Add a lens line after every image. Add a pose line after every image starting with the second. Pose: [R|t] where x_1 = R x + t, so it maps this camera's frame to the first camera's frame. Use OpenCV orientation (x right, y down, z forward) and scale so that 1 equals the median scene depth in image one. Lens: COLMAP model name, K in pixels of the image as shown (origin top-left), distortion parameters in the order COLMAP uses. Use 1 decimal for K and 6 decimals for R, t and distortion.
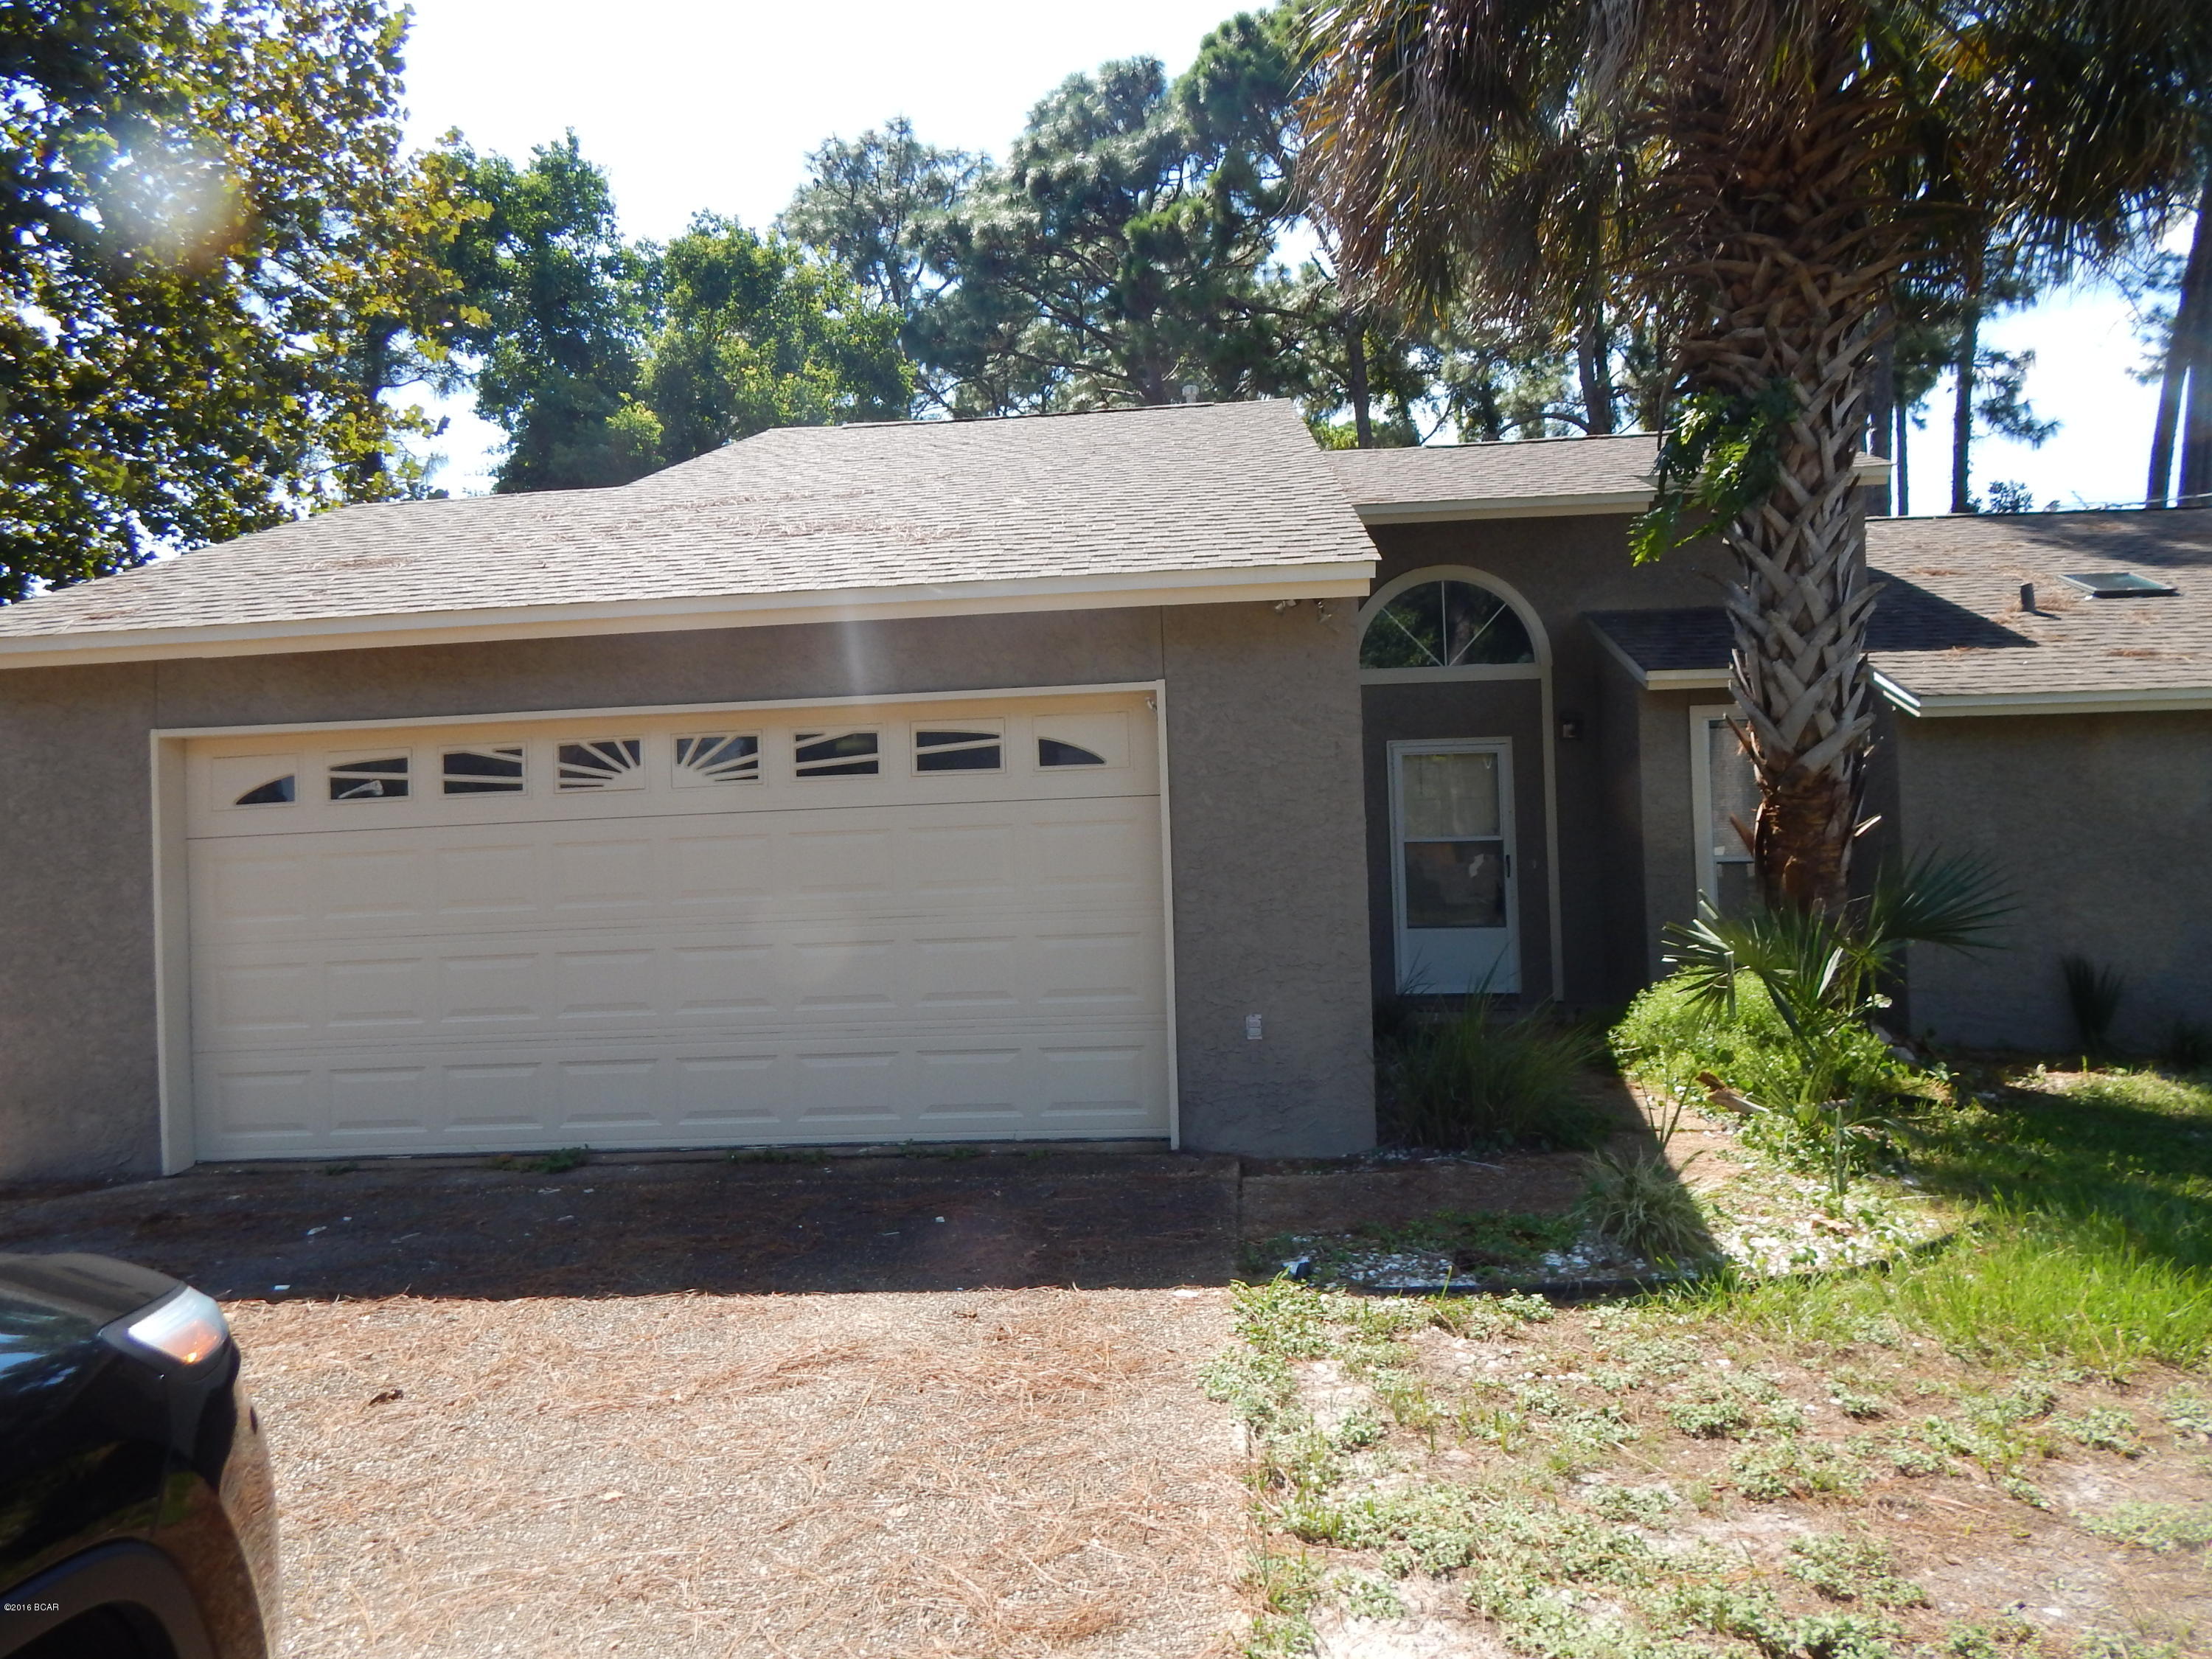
lens RADIAL K [[1412.9, 0, 1106.0], [0, 1412.9, 829.5], [0, 0, 1]] dist [-0.002595, -0.001190]
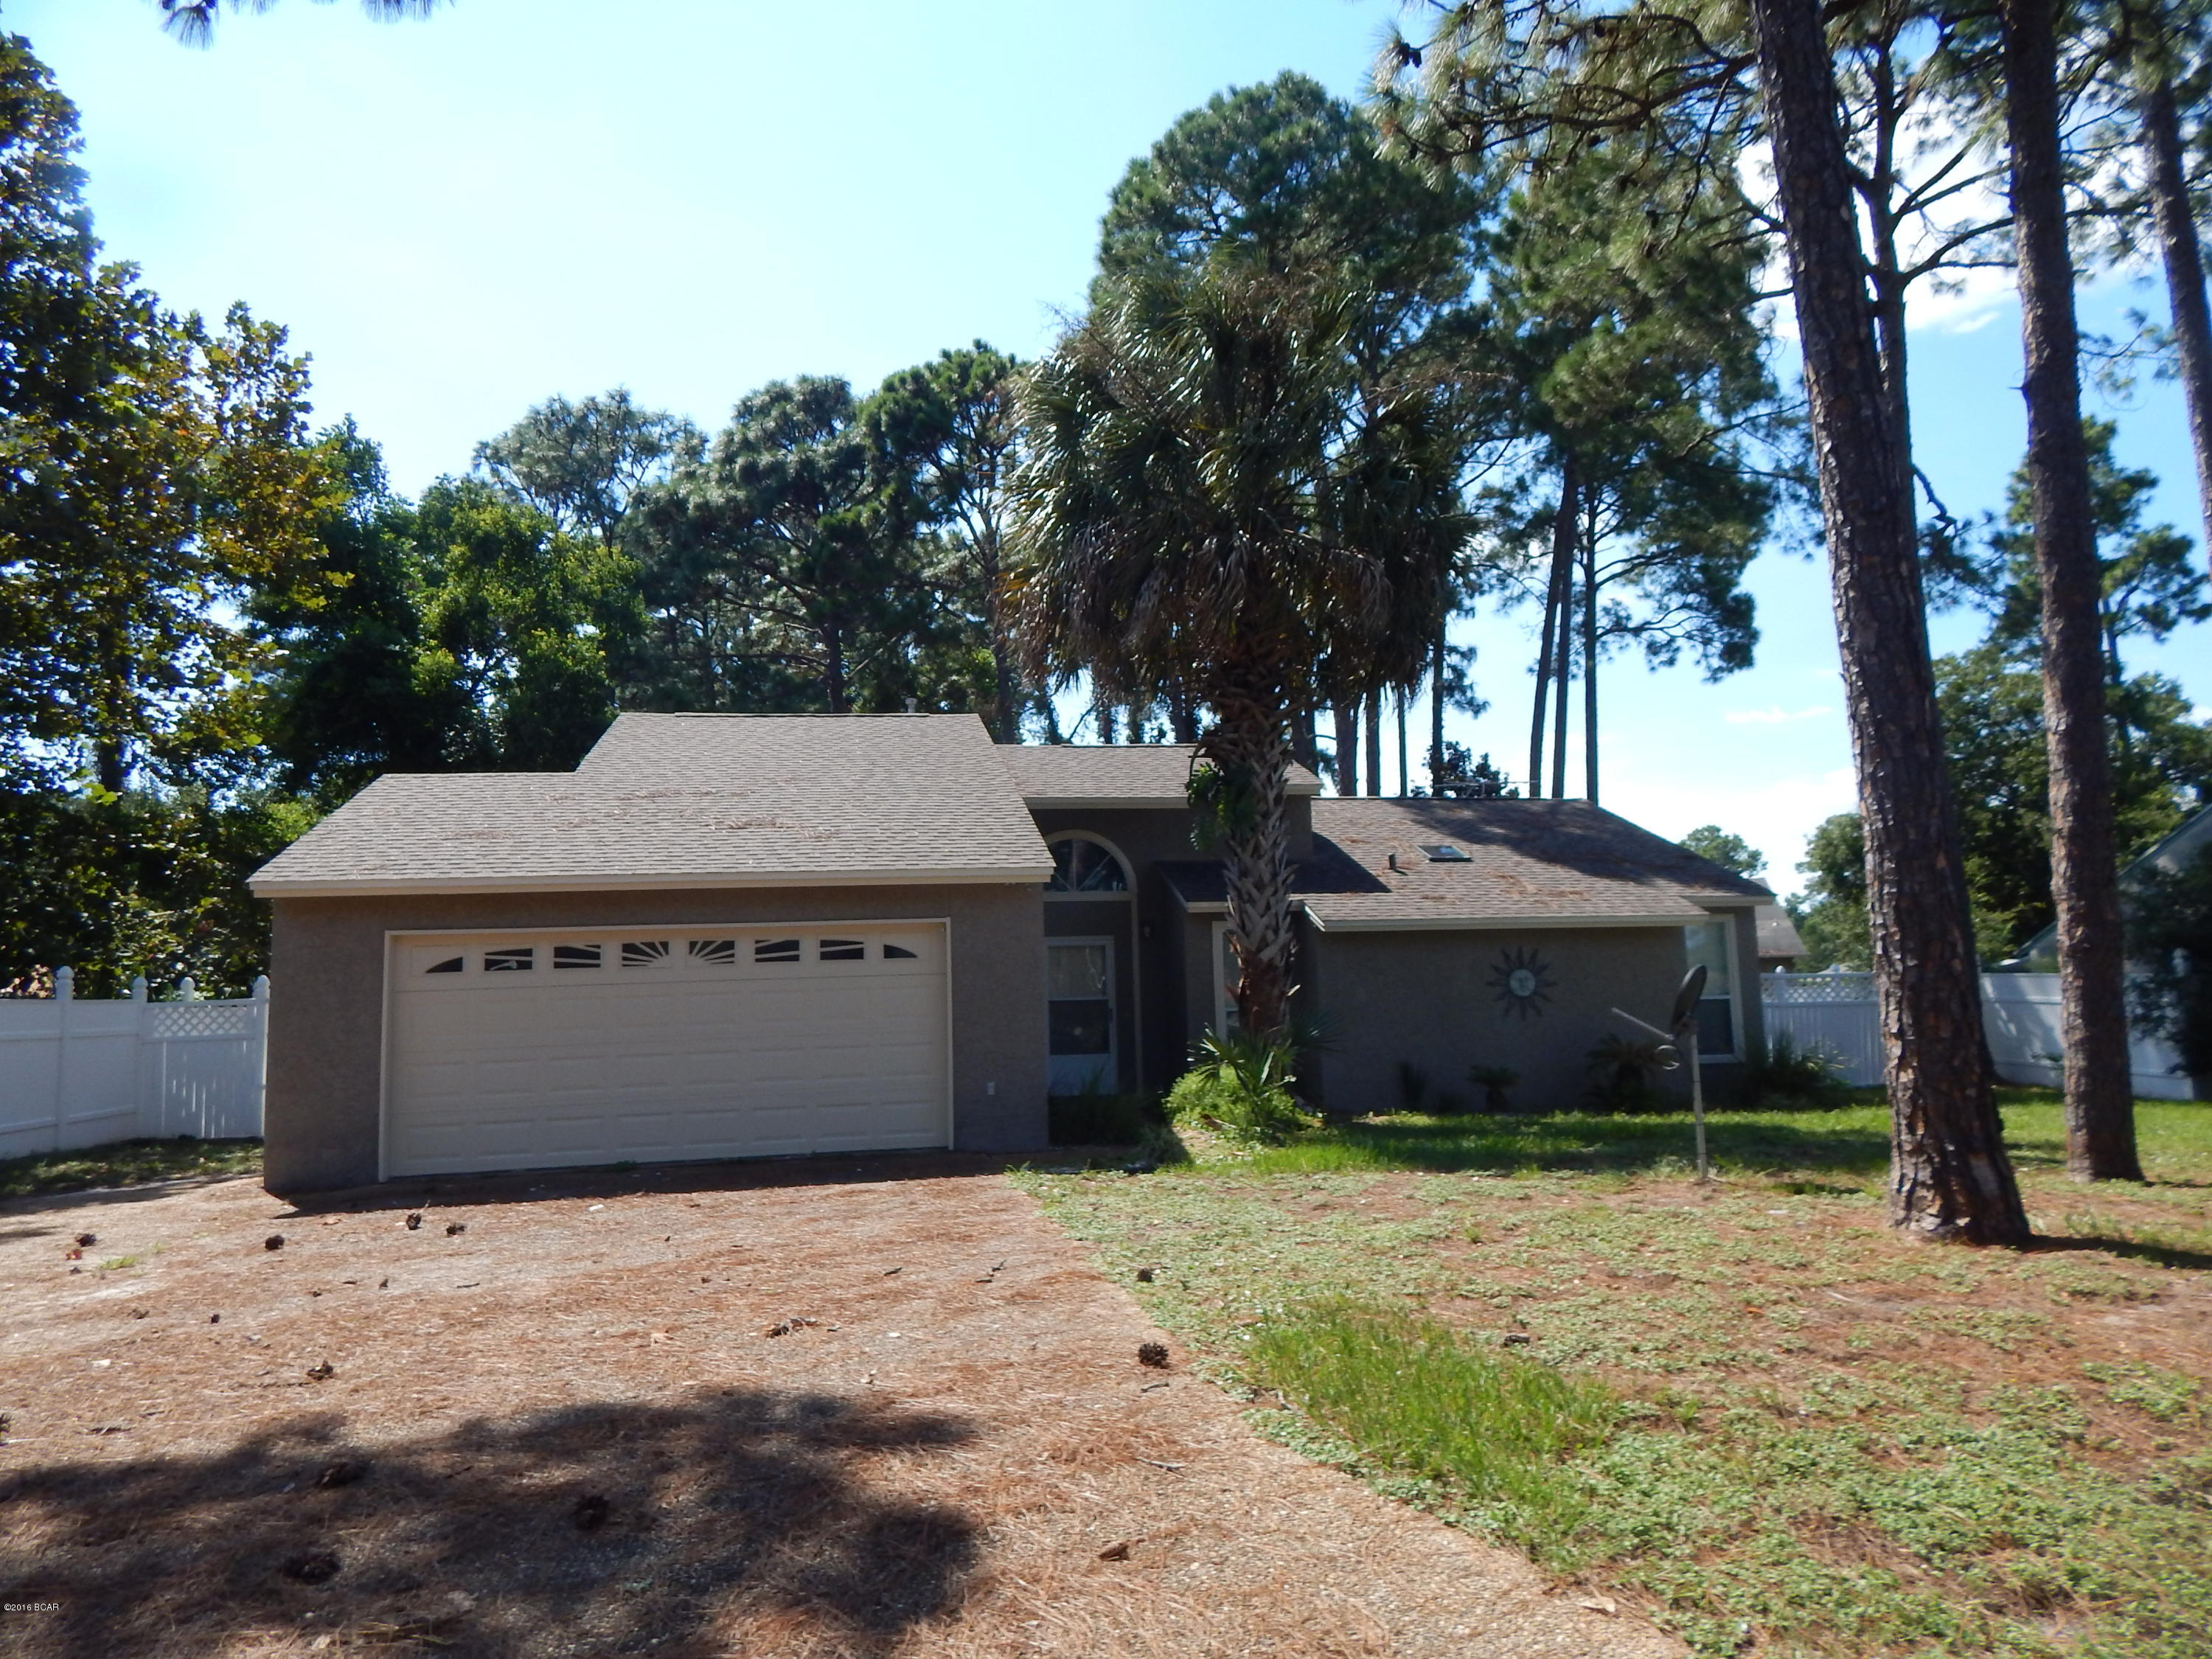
lens RADIAL K [[1415.4, 0, 1106.0], [0, 1415.4, 829.5], [0, 0, 1]] dist [-0.078375, -0.000445]
pose [[0.962407, 0.033589, 0.269526, -0.182197], [-0.001705, 0.993051, -0.117671, 0.005066], [-0.271605, 0.112788, 0.955777, -0.634074]]
